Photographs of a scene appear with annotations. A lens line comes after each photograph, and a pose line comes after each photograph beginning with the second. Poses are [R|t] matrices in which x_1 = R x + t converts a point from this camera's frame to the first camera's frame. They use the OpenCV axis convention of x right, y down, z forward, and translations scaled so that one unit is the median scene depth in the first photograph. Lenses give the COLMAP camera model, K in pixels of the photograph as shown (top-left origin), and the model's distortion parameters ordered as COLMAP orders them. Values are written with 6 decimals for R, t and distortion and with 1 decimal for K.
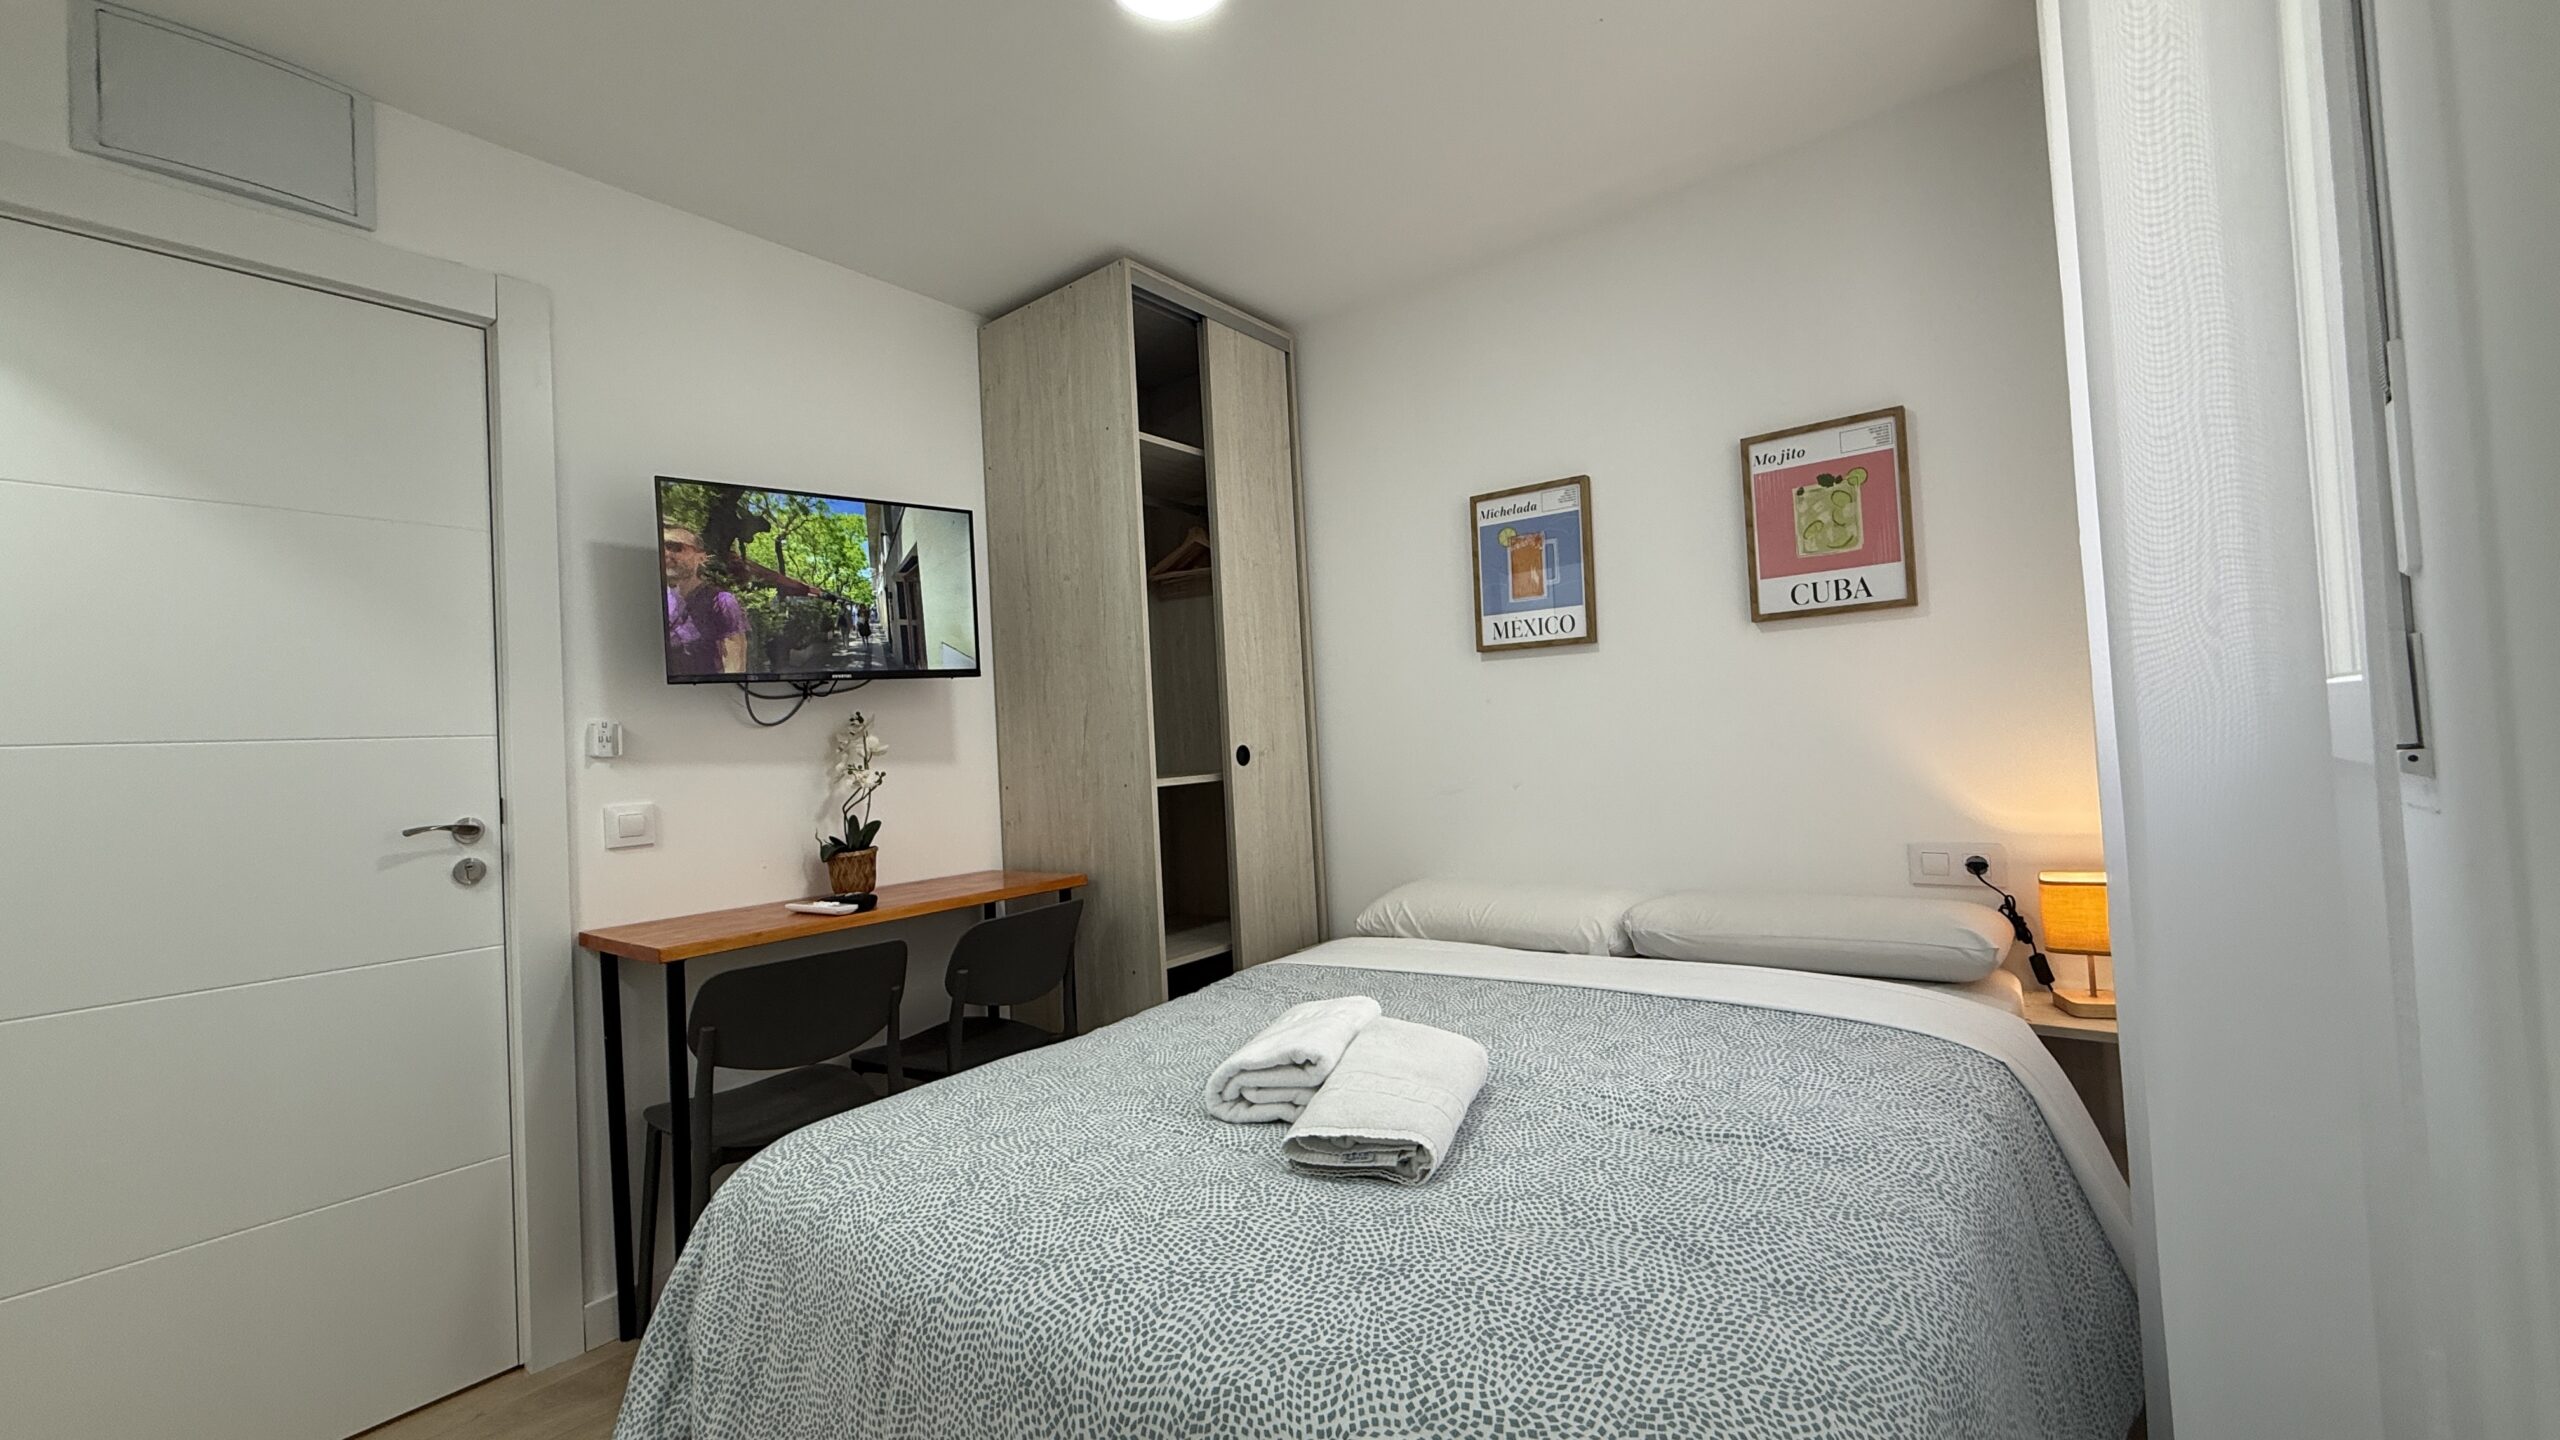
lens RADIAL K [[1020.6, 0, 1278.7], [0, 1020.6, 718.0], [0, 0, 1]] dist [-0.002982, 0.000876]
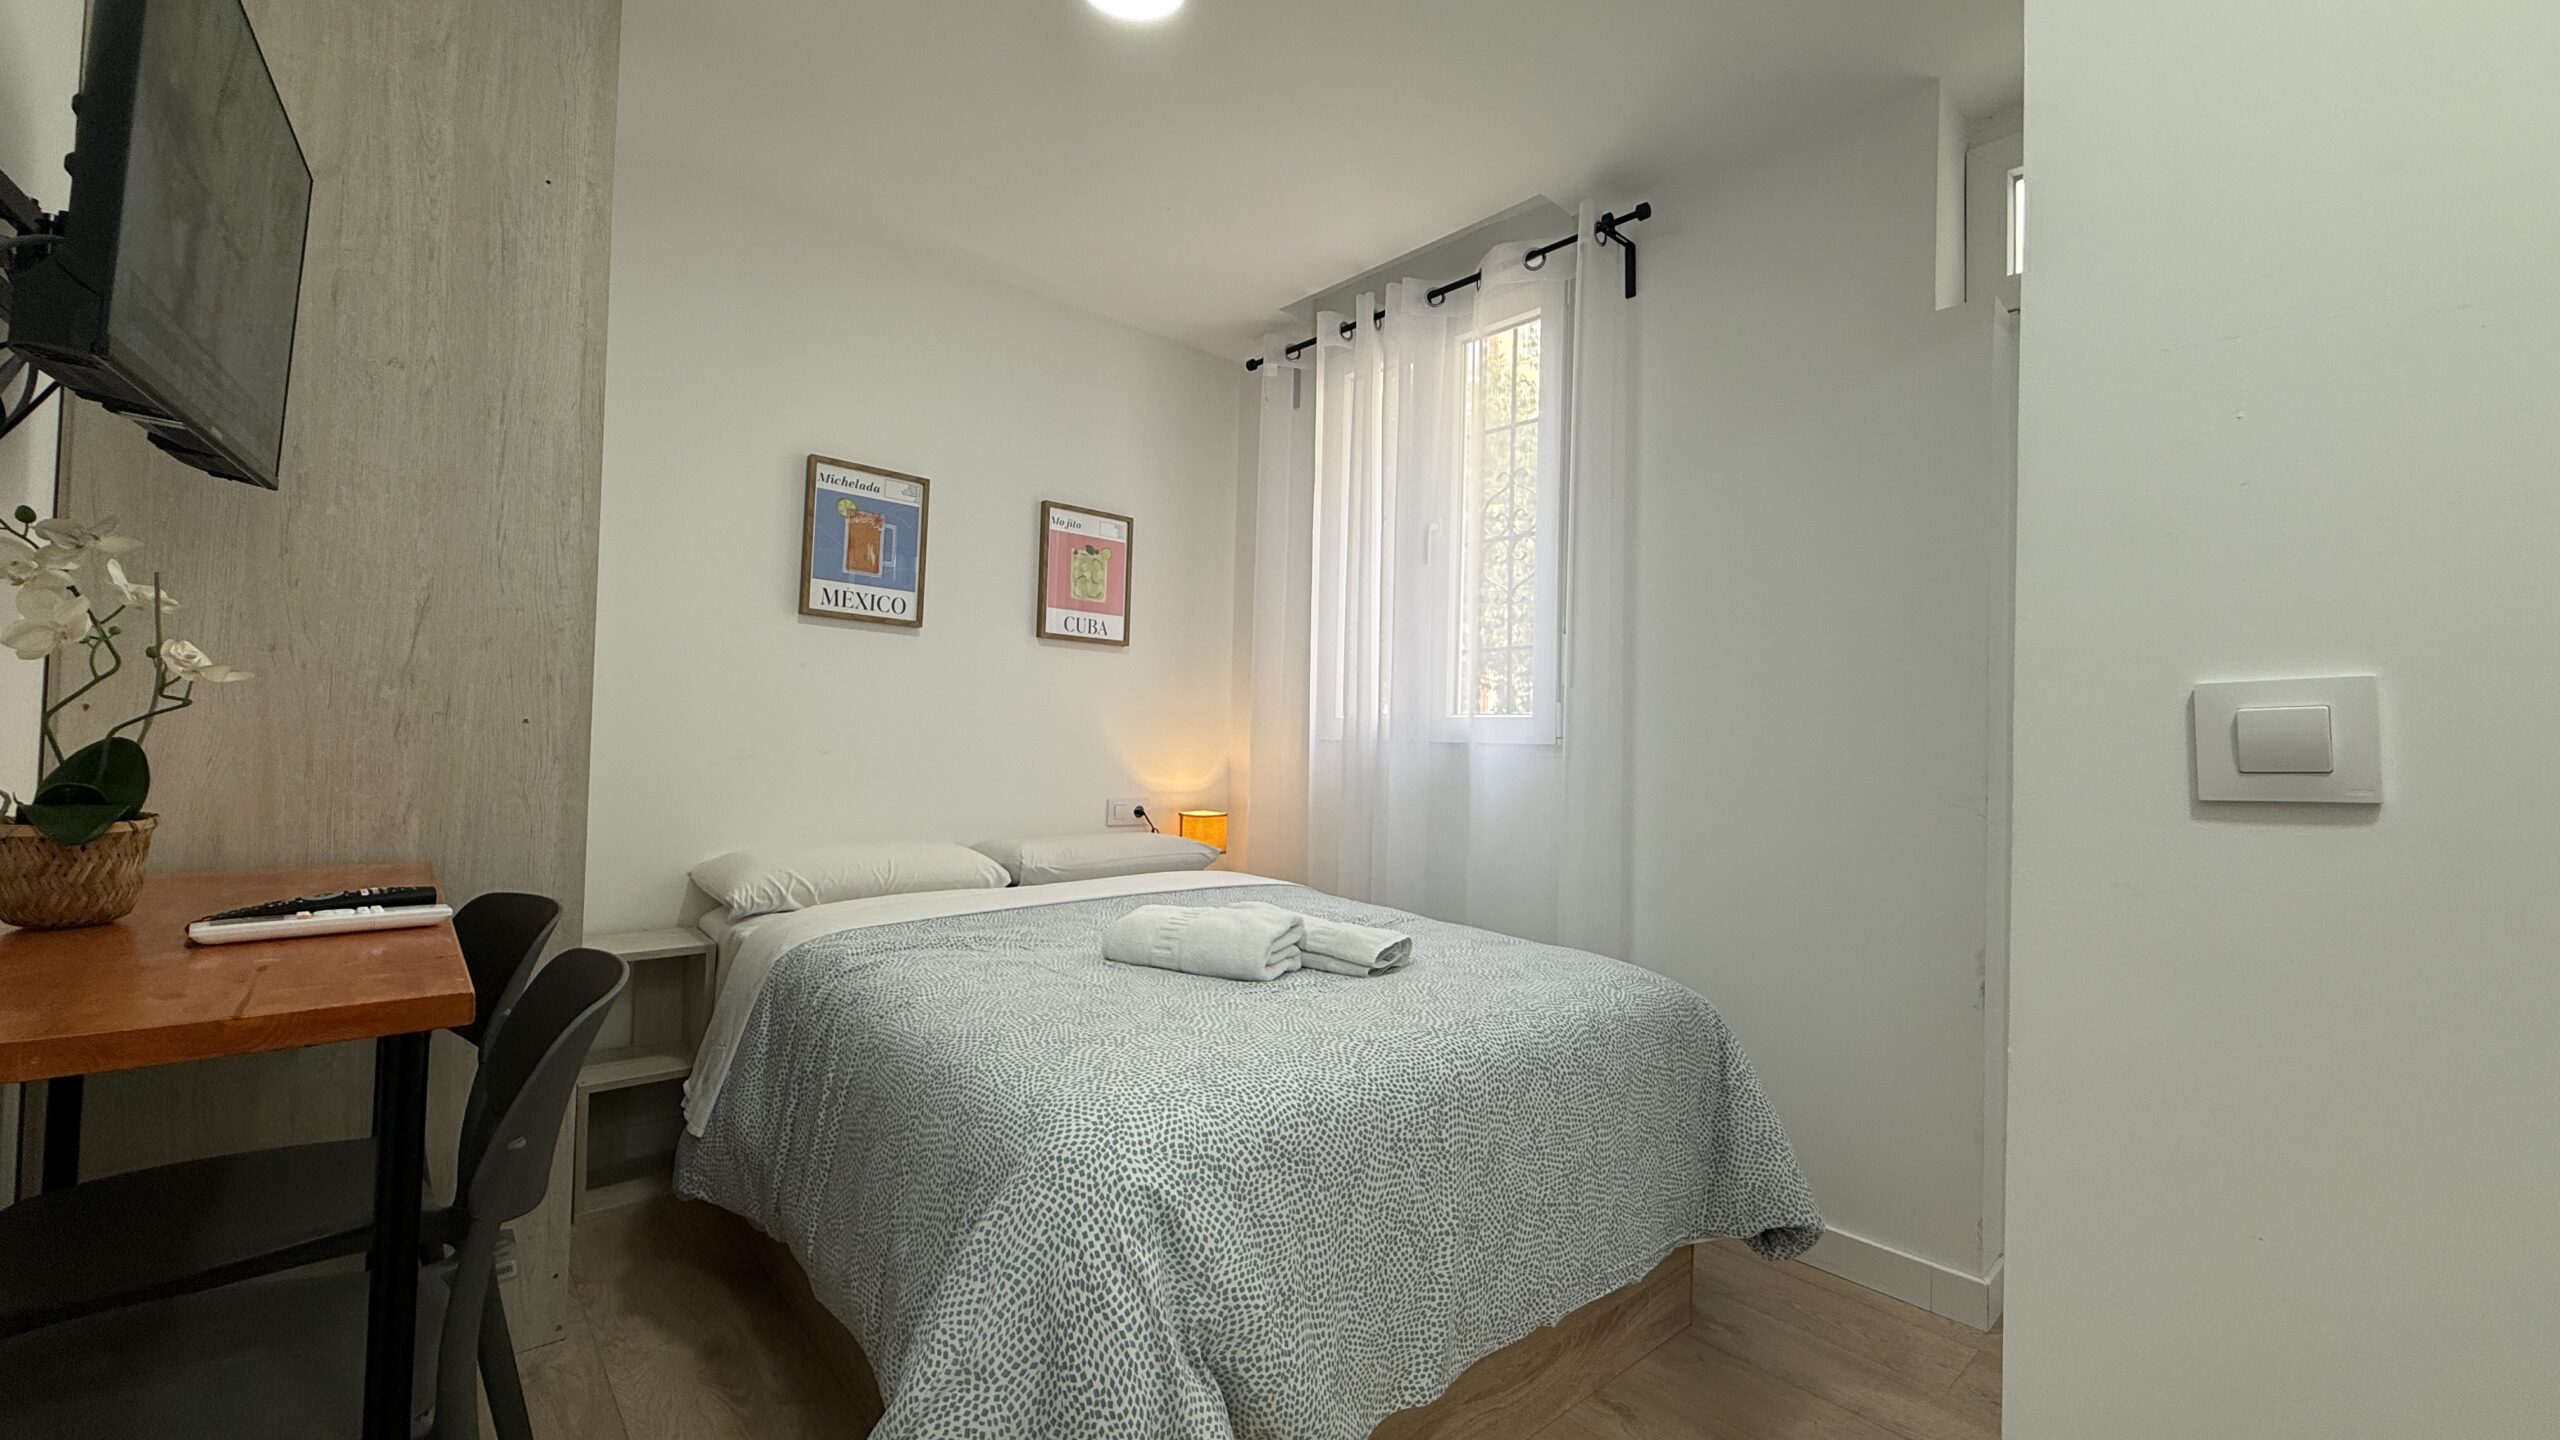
lens RADIAL K [[1020.6, 0, 1273.9], [0, 1020.6, 717.3], [0, 0, 1]] dist [-0.002982, 0.000876]
pose [[0.176420, 0.083440, 0.980772, -0.709540], [-0.062036, 0.995362, -0.073522, 0.081684], [-0.982358, -0.047873, 0.180778, 0.406552]]
